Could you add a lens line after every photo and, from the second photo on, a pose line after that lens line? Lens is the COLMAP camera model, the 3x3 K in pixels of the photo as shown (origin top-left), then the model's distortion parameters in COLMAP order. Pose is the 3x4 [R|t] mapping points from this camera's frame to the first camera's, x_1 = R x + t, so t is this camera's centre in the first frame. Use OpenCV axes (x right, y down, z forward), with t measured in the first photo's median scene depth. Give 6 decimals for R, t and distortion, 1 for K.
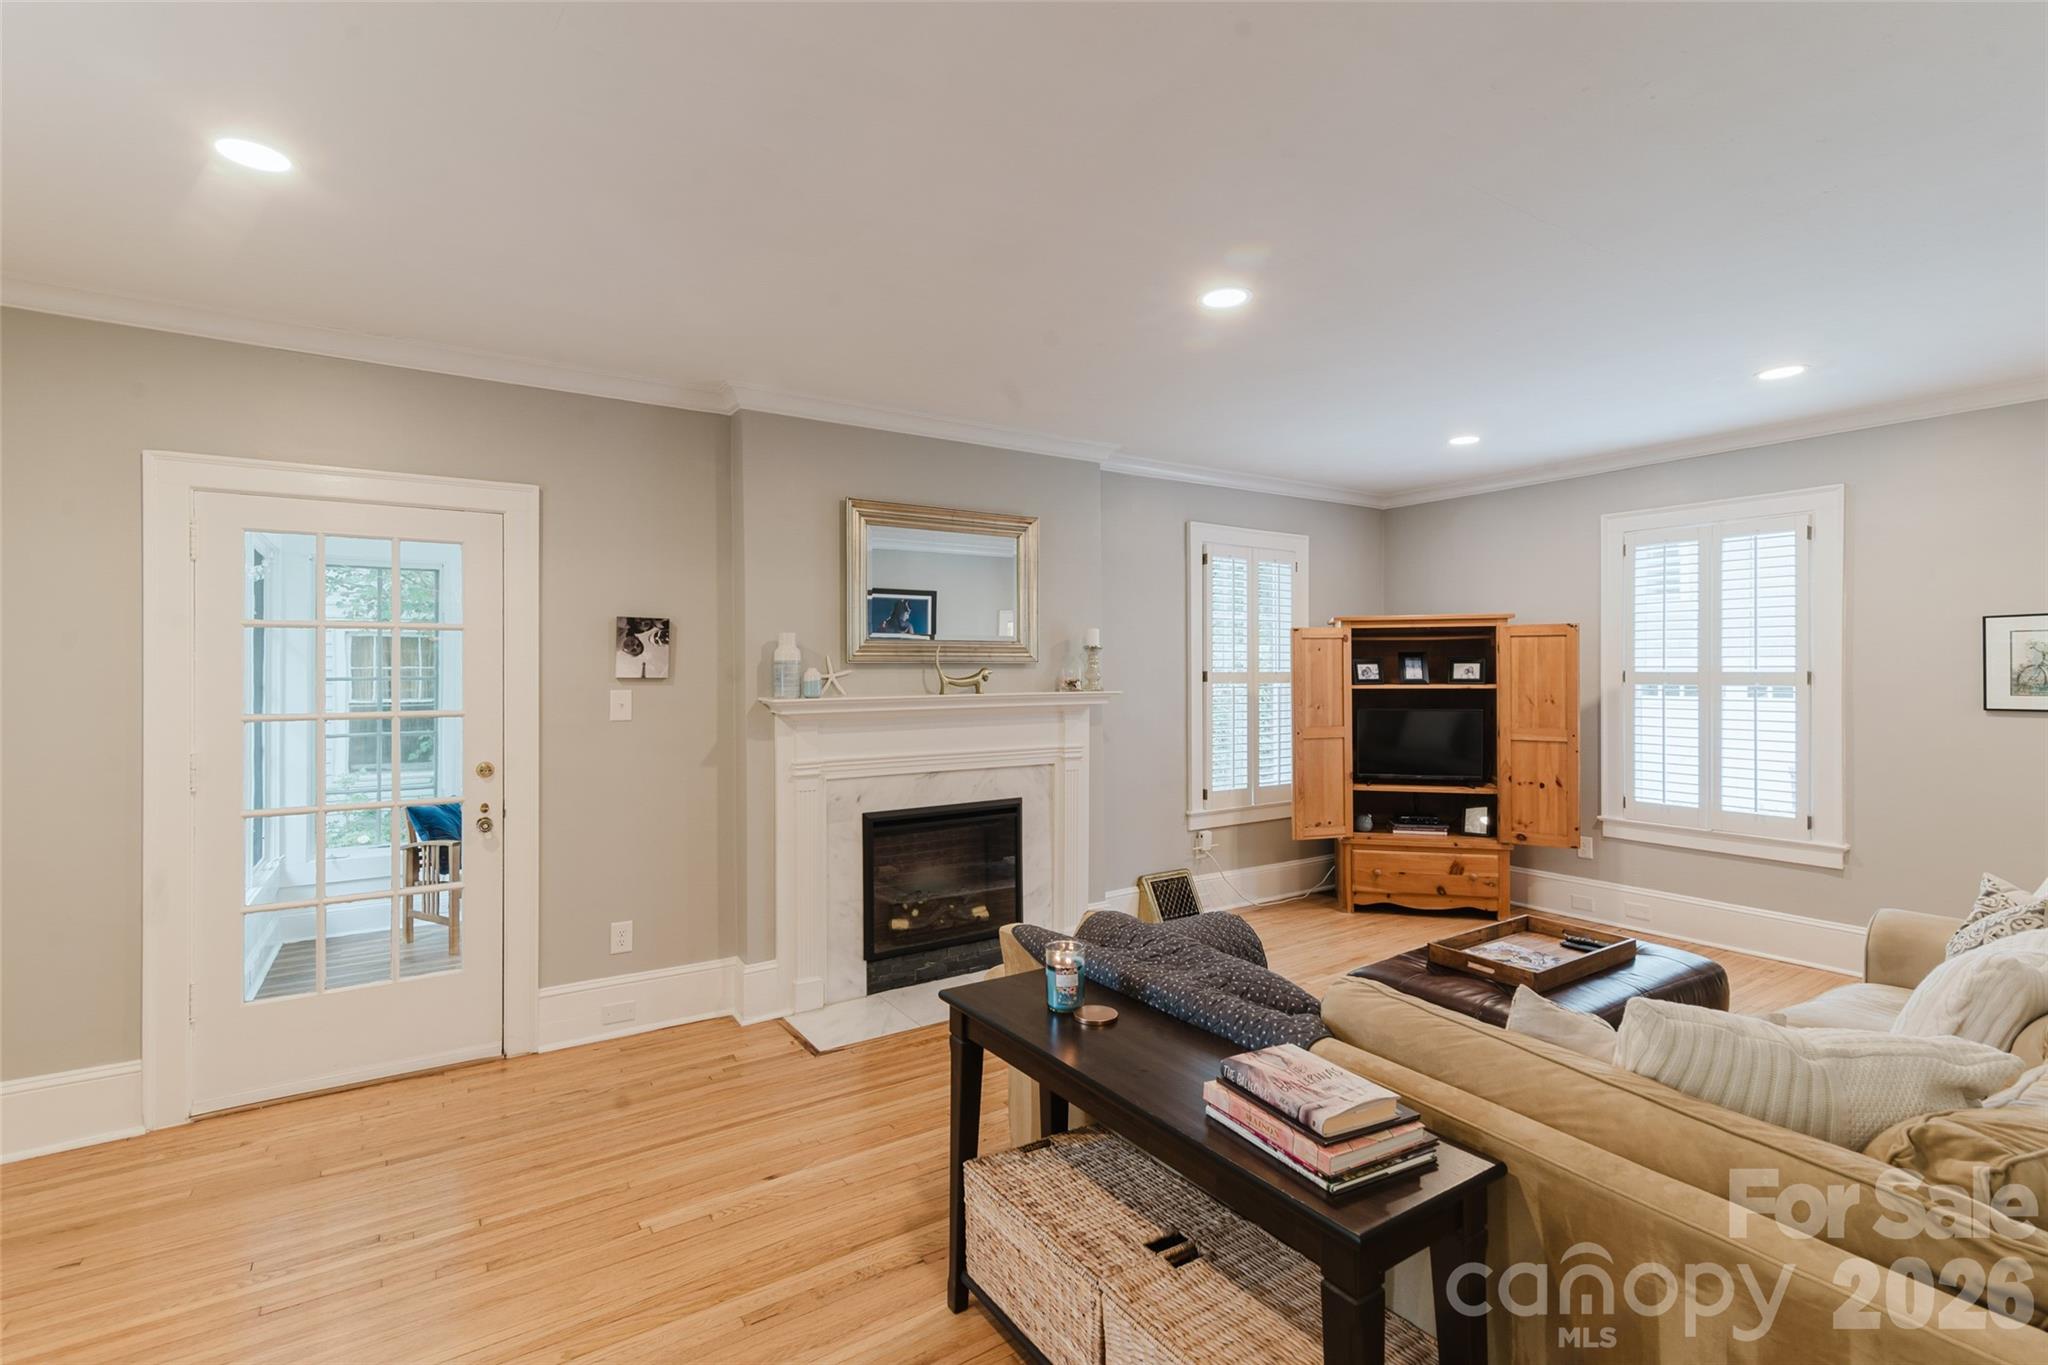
lens RADIAL K [[931.8, 0, 1022.6], [0, 931.8, 675.5], [0, 0, 1]] dist [0.009759, -0.000277]
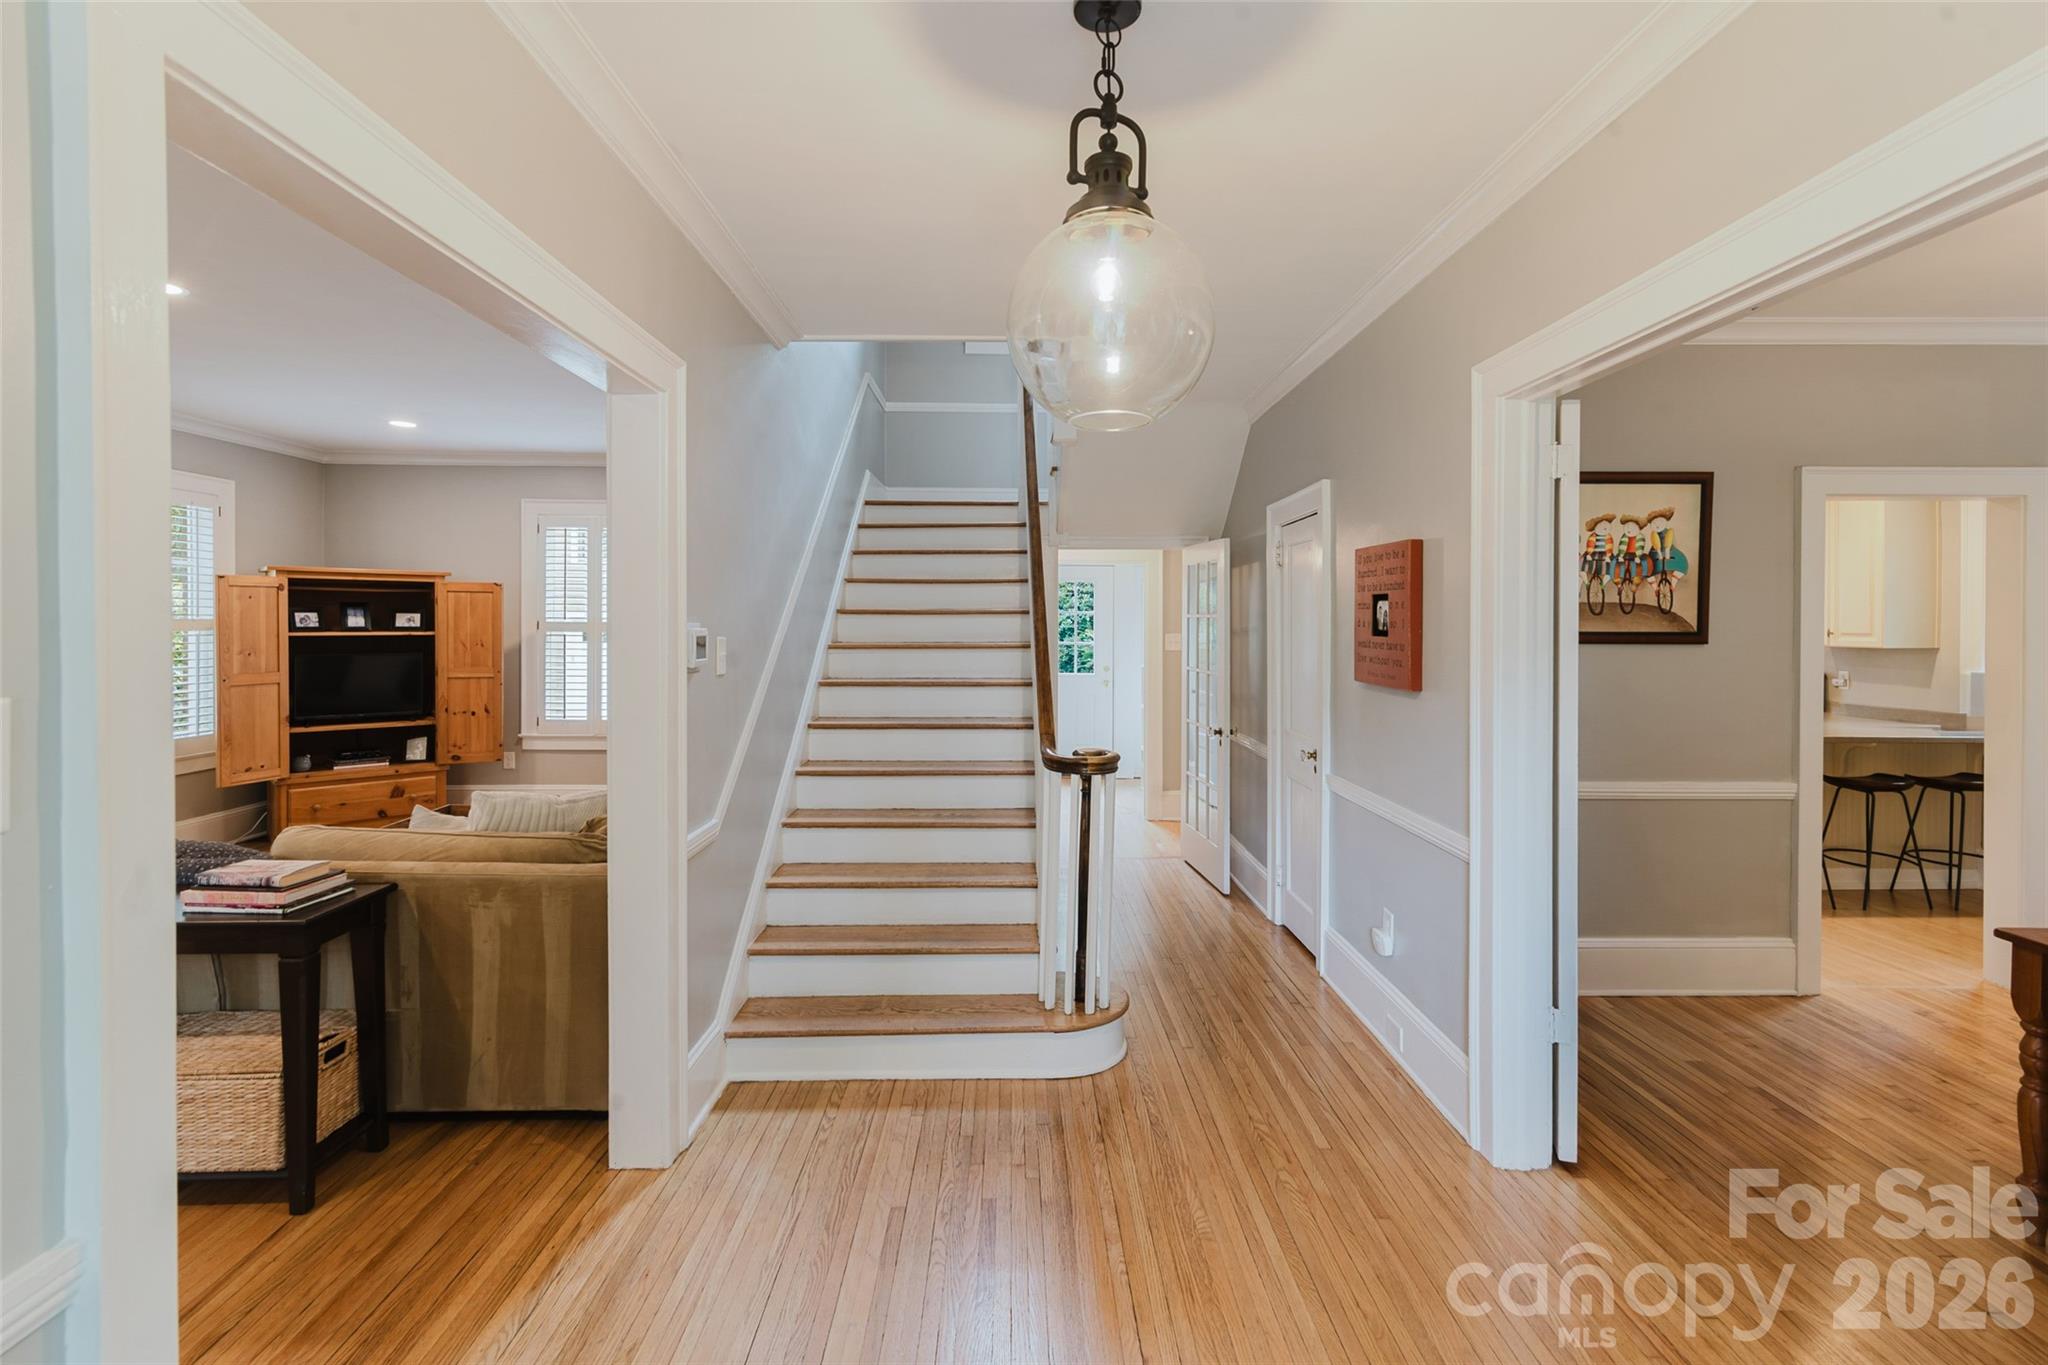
lens RADIAL K [[931.8, 0, 1010.3], [0, 931.8, 630.9], [0, 0, 1]] dist [0.009759, -0.000277]
pose [[0.539653, -0.000810, 0.841887, -0.094377], [-0.004177, 0.999985, 0.003640, 0.001509], [-0.841877, -0.005481, 0.539641, -0.246974]]
